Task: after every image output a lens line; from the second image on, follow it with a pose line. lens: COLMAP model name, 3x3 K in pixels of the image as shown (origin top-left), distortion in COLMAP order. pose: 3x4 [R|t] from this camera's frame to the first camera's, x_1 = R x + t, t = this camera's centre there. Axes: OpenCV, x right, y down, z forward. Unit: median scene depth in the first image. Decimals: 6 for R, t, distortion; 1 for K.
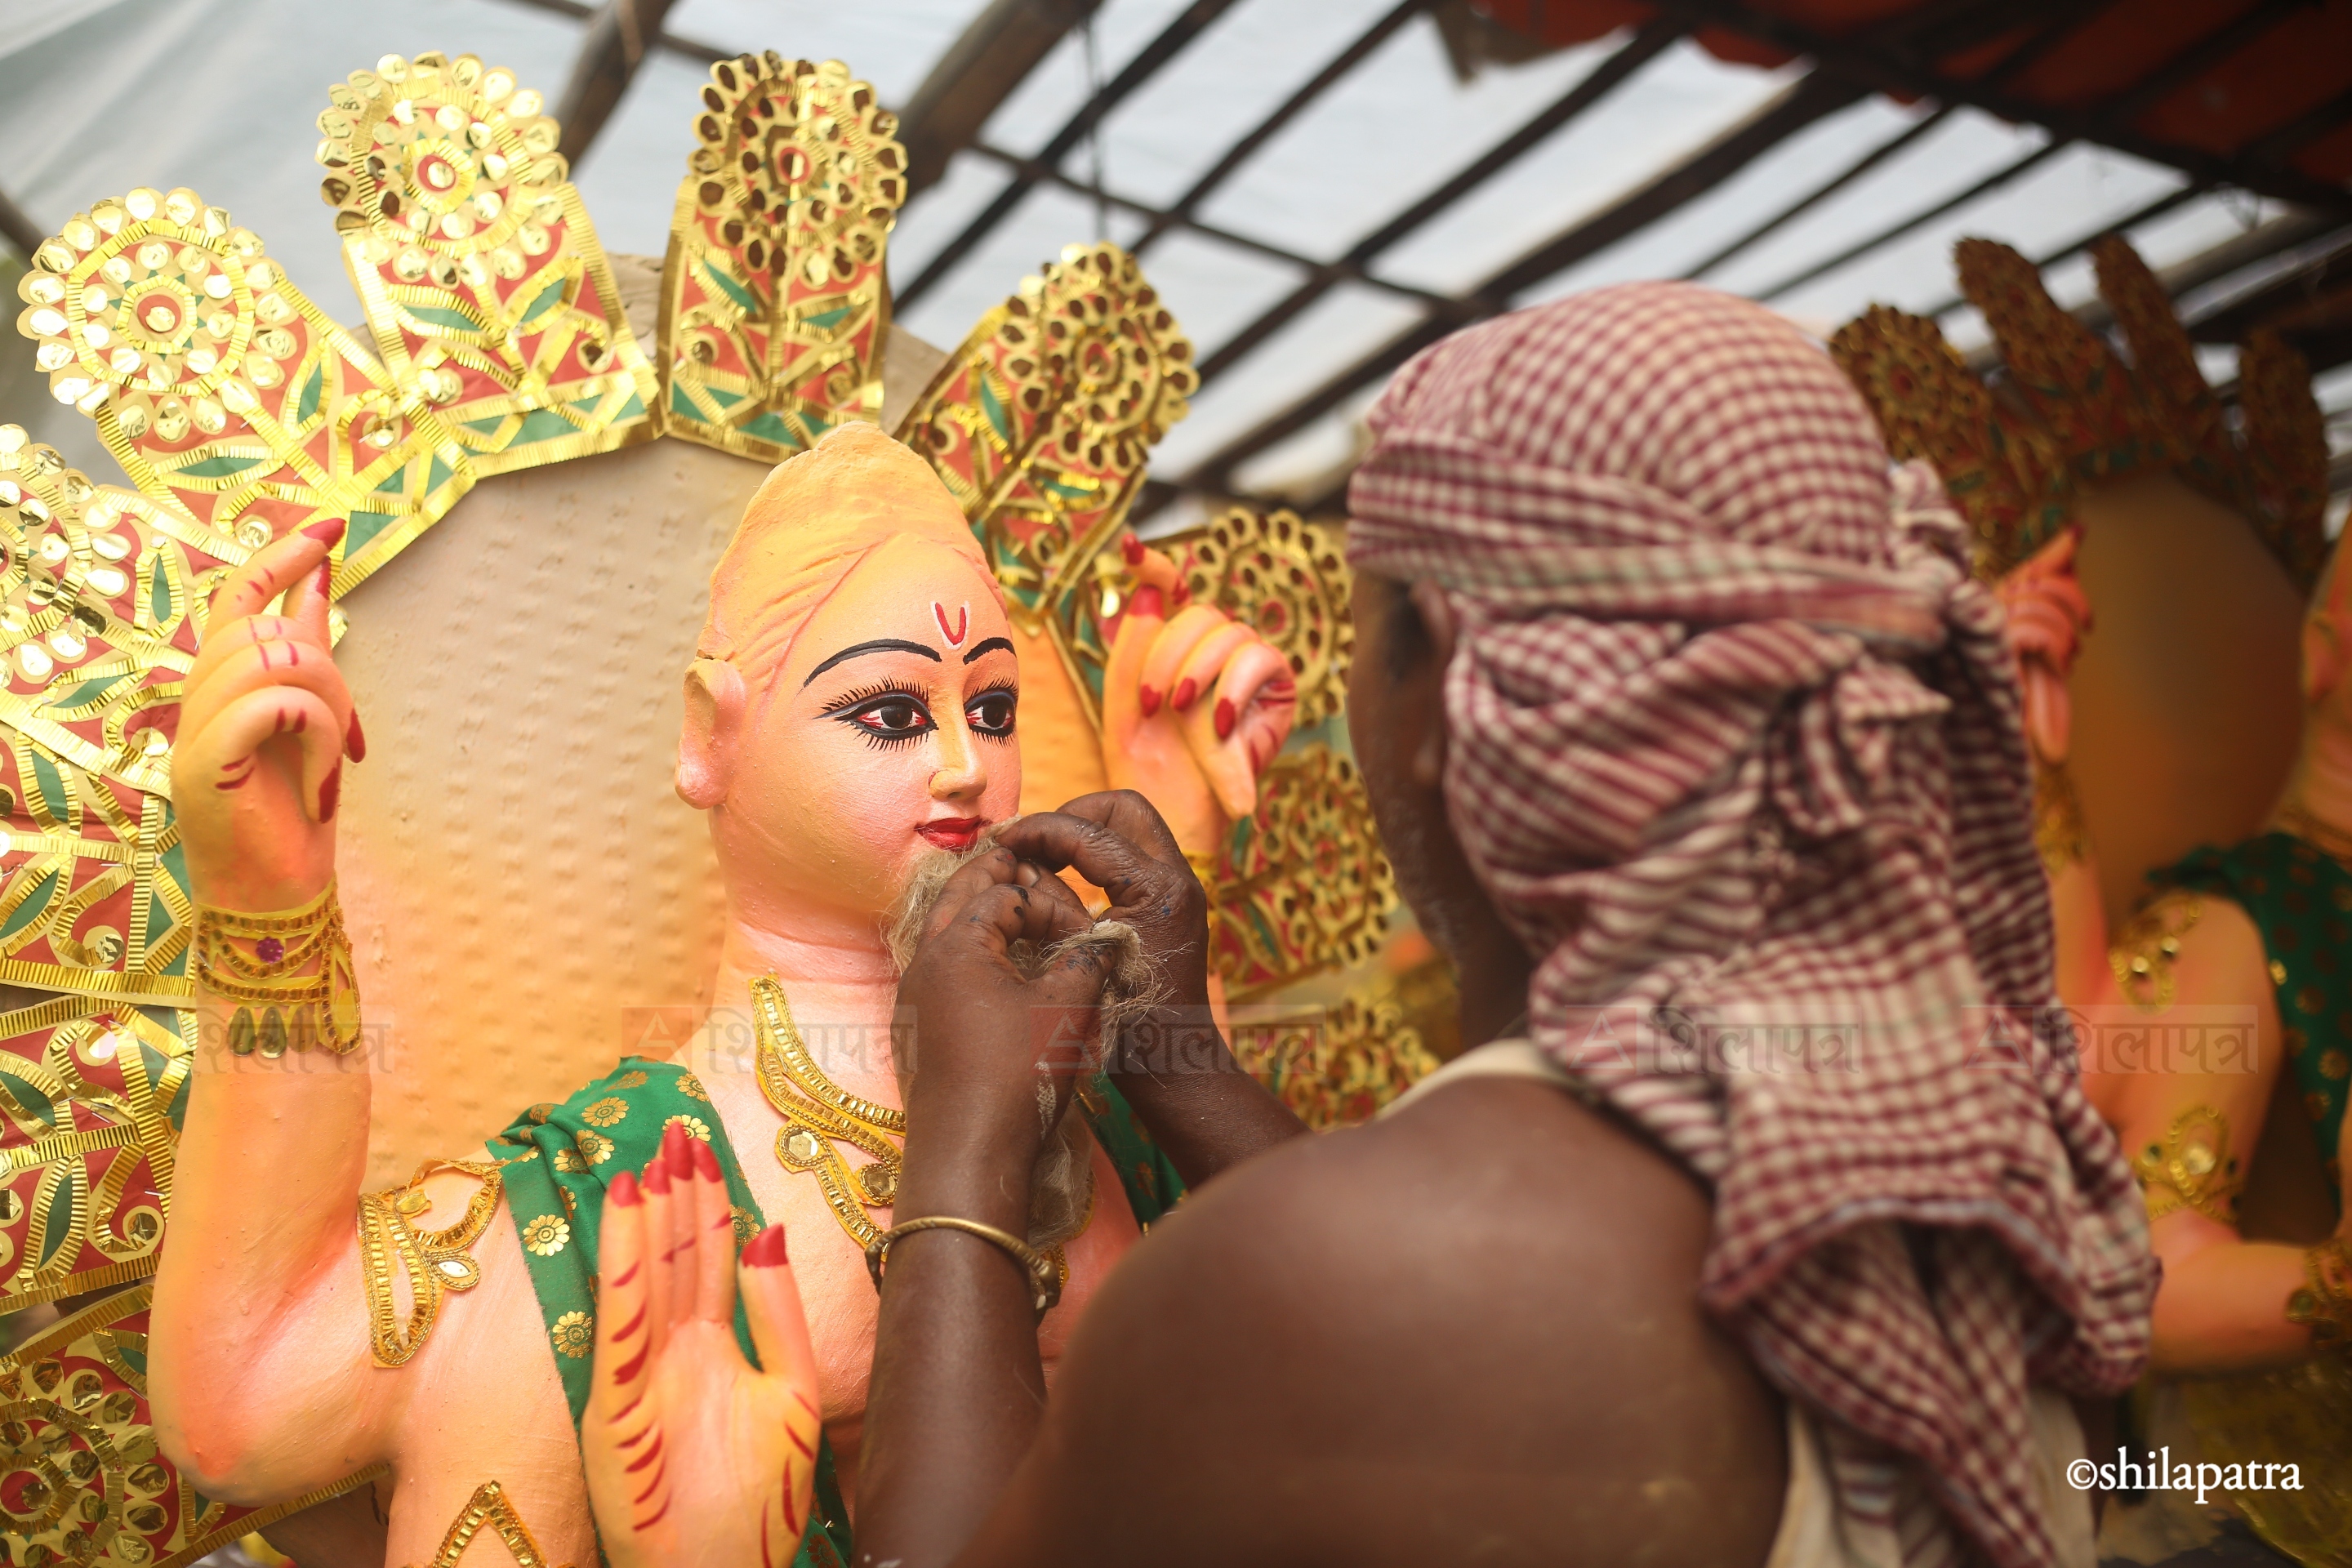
lens RADIAL K [[3406.9, 0, 1176.0], [0, 3406.9, 784.0], [0, 0, 1]] dist [-0.092067, -0.040617]
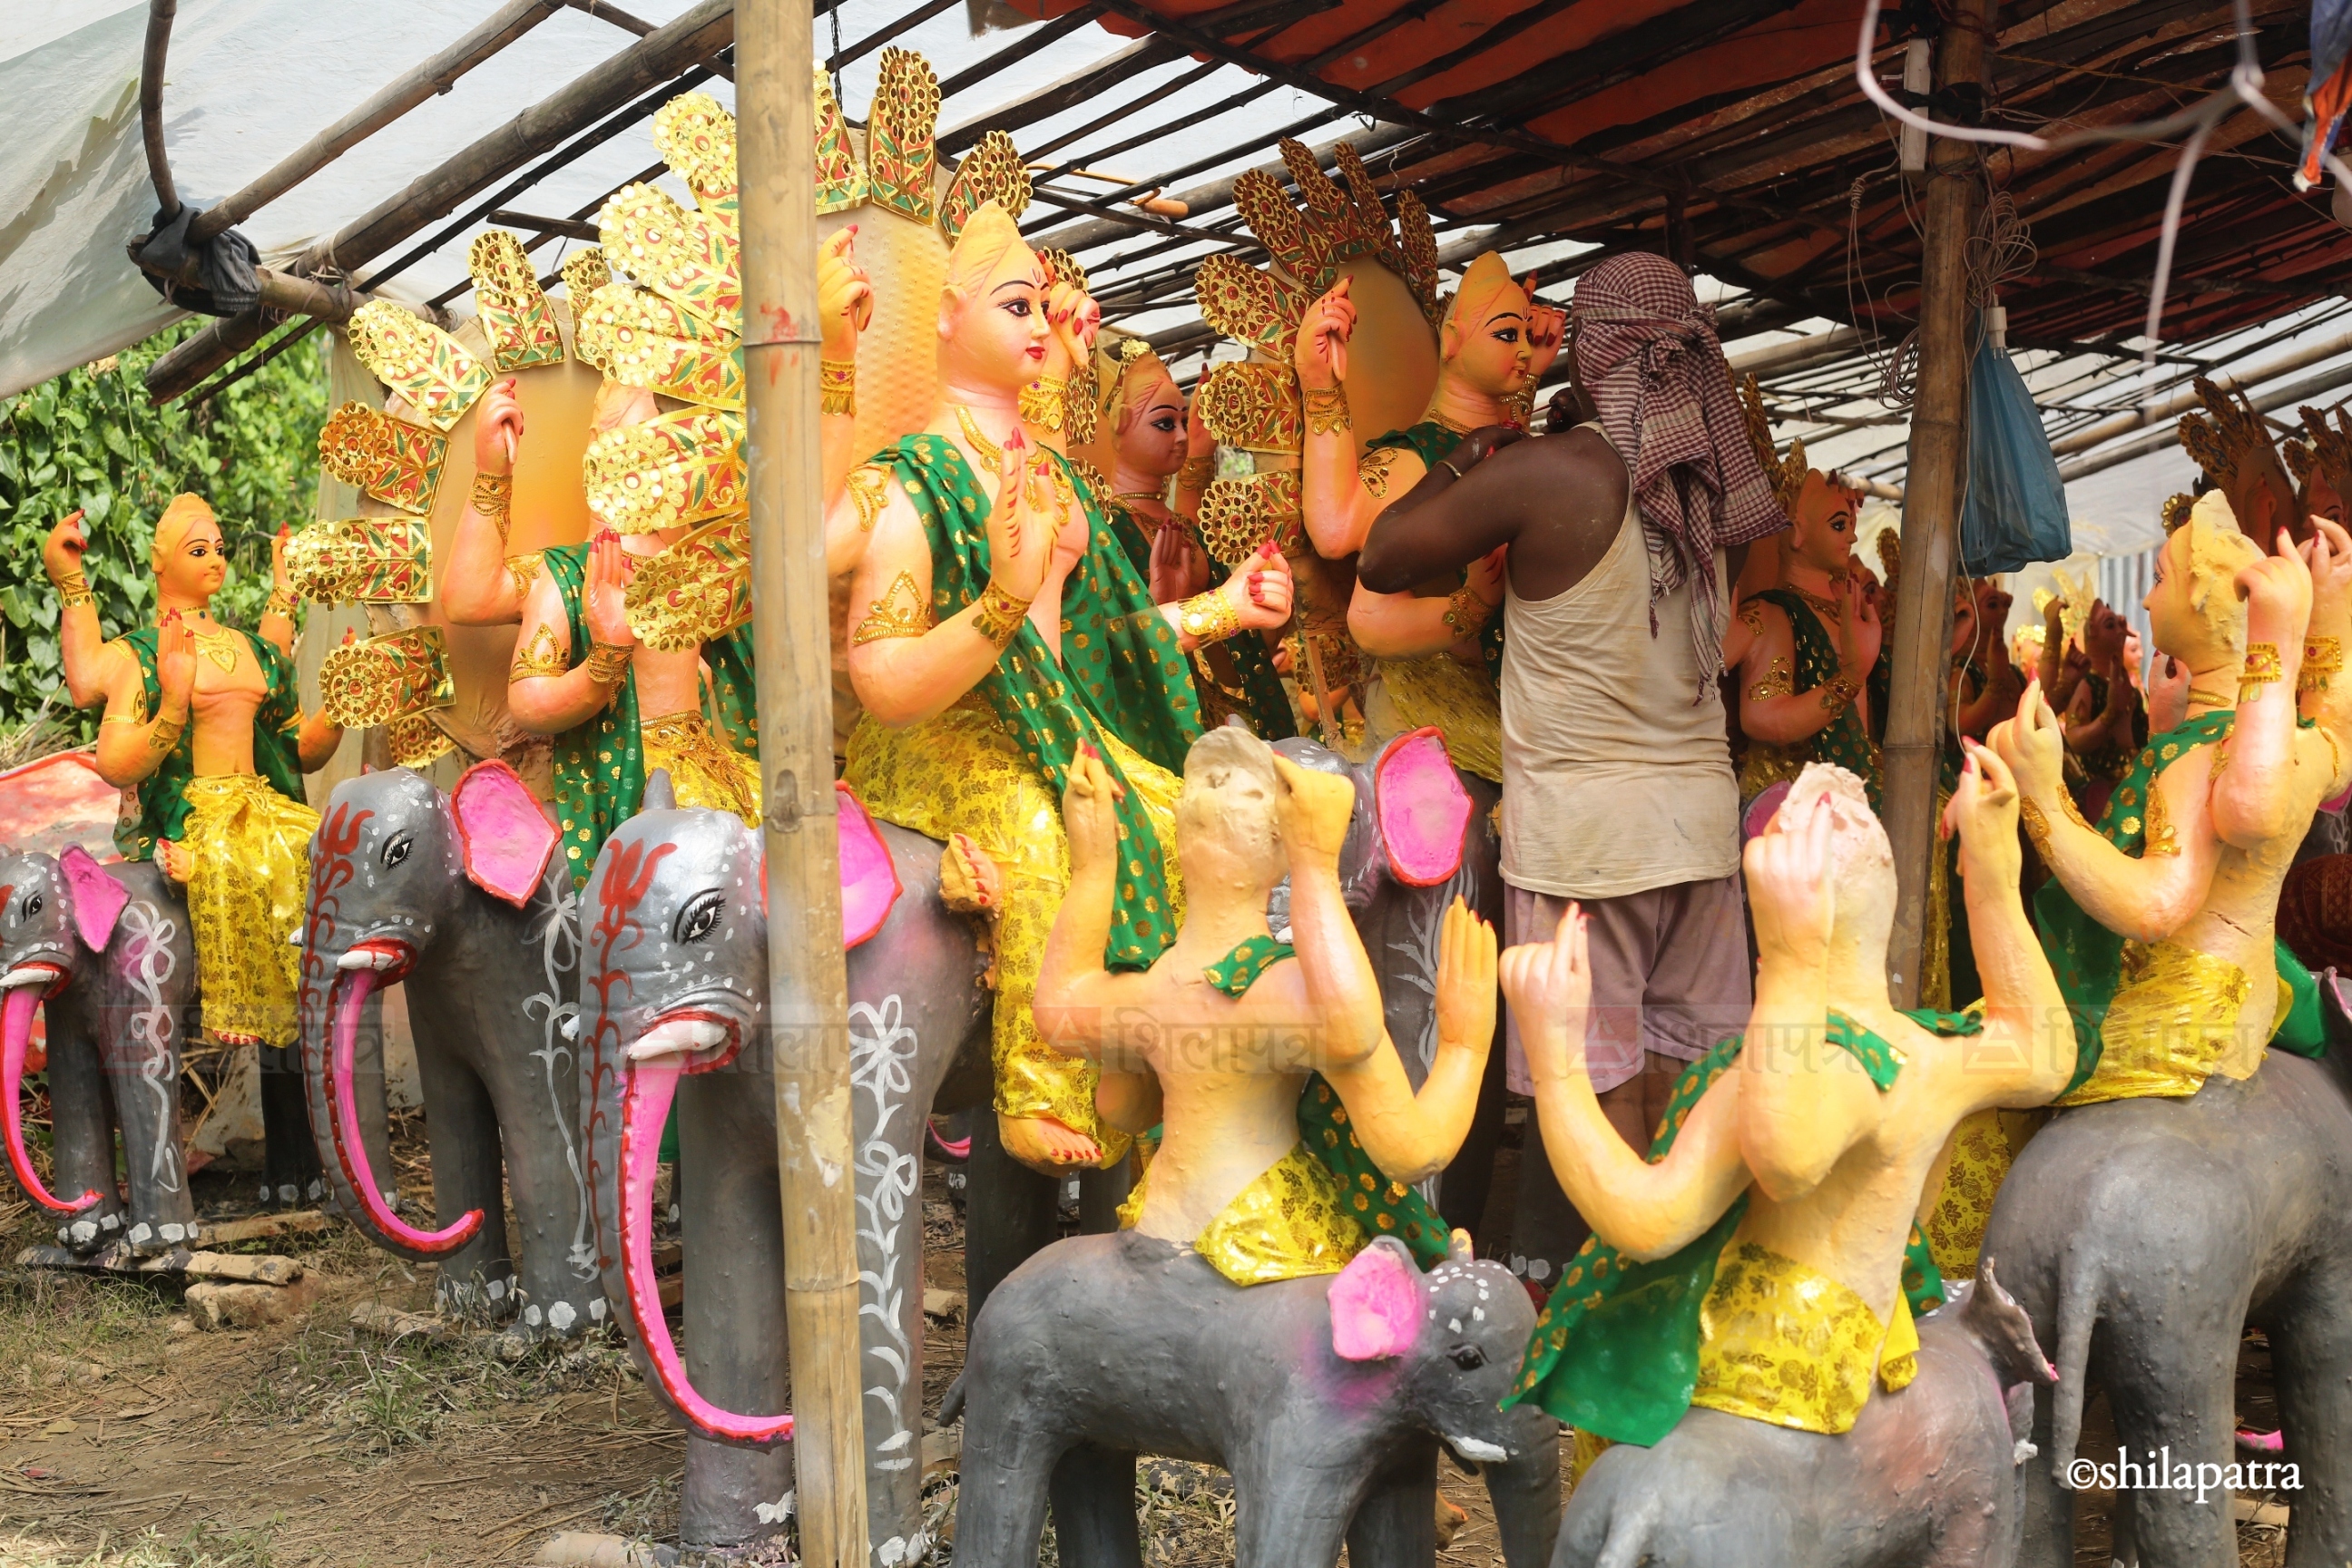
lens RADIAL K [[3406.9, 0, 1176.0], [0, 3406.9, 784.0], [0, 0, 1]] dist [-0.092067, -0.040617]
pose [[0.948709, -0.002784, 0.316137, -0.718415], [-0.012444, 0.998858, 0.046139, 0.203518], [-0.315904, -0.047707, 0.947591, -1.434903]]
